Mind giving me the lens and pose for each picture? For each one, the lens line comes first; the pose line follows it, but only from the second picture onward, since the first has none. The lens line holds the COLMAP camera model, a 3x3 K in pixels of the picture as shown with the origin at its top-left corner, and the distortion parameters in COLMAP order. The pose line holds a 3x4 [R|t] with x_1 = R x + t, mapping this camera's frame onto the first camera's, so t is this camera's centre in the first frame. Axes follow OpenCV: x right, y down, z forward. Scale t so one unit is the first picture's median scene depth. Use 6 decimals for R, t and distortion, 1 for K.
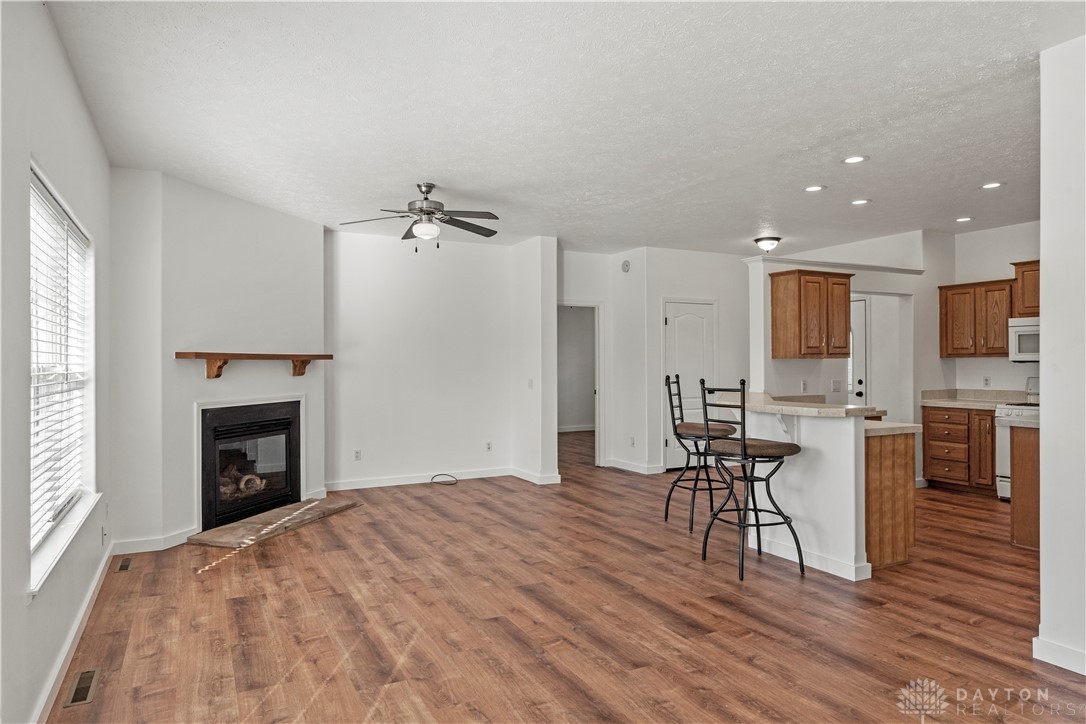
lens RADIAL K [[651.5, 0, 543.0], [0, 651.5, 362.0], [0, 0, 1]] dist [-0.003671, -0.000495]
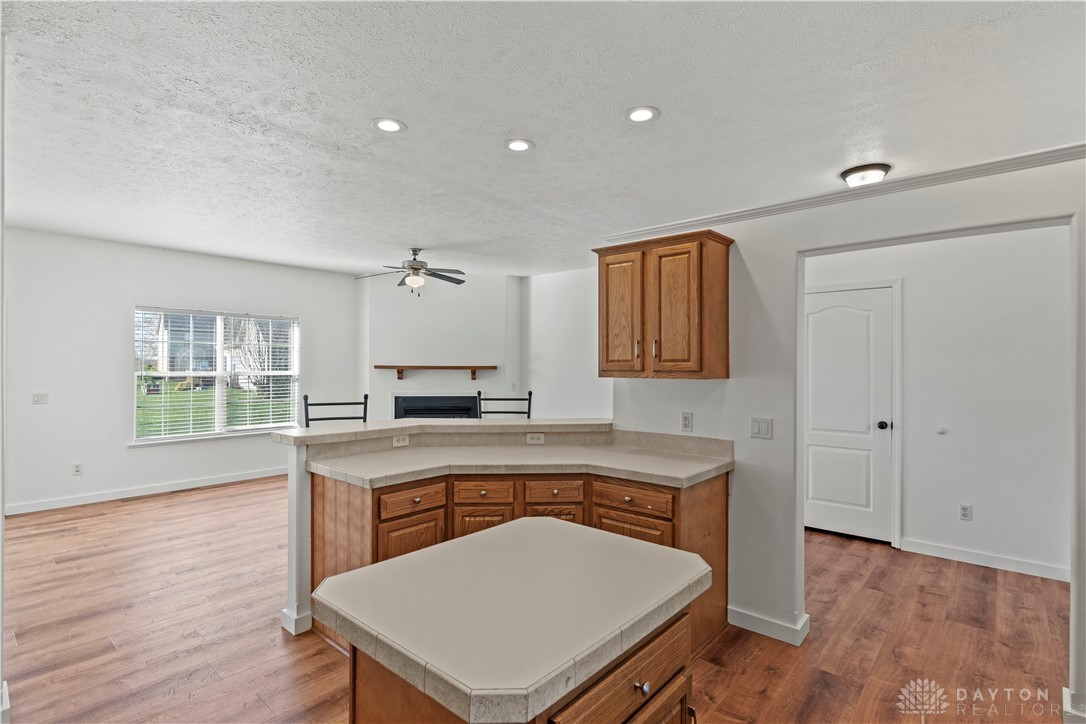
lens RADIAL K [[539.1, 0, 543.0], [0, 539.1, 362.0], [0, 0, 1]] dist [0.004488, 0.000349]
pose [[0.353098, 0.000002, -0.935586, 1.202890], [-0.000812, 1.000000, -0.000304, -0.028074], [0.935586, 0.000867, 0.353098, 0.985188]]
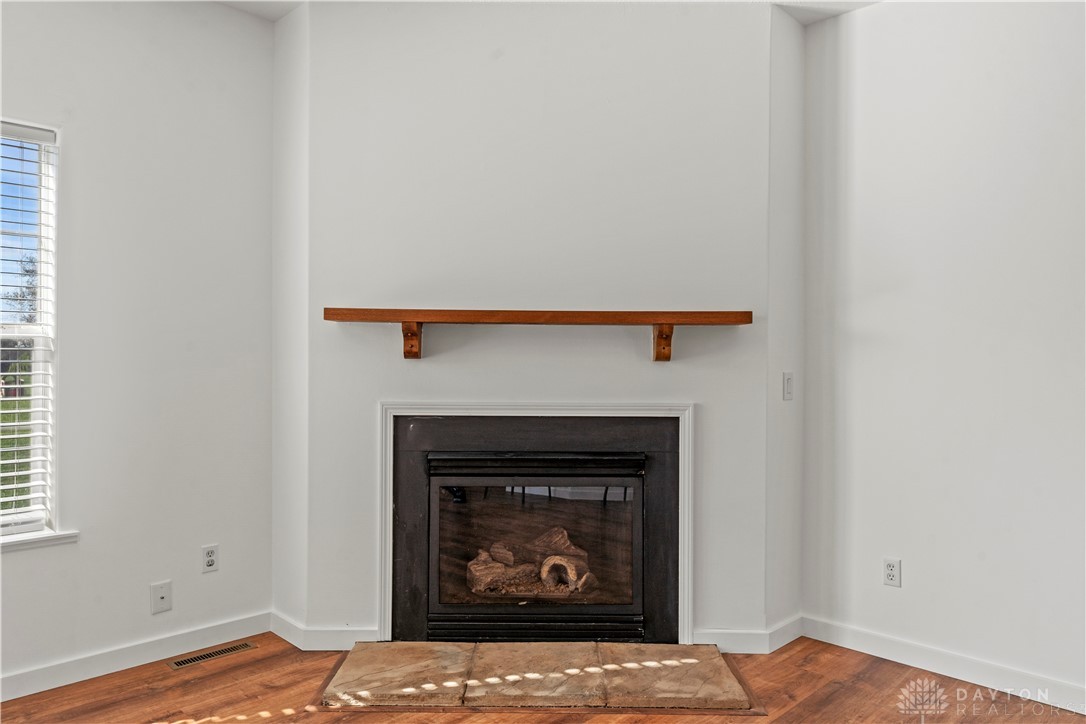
lens RADIAL K [[797.3, 0, 543.0], [0, 797.3, 362.0], [0, 0, 1]] dist [-0.002211, -0.000595]
pose [[0.289992, 0.033829, -0.956431, 0.161442], [-0.005139, 0.999416, 0.033791, 0.005789], [0.957015, -0.004884, 0.289997, 1.068637]]
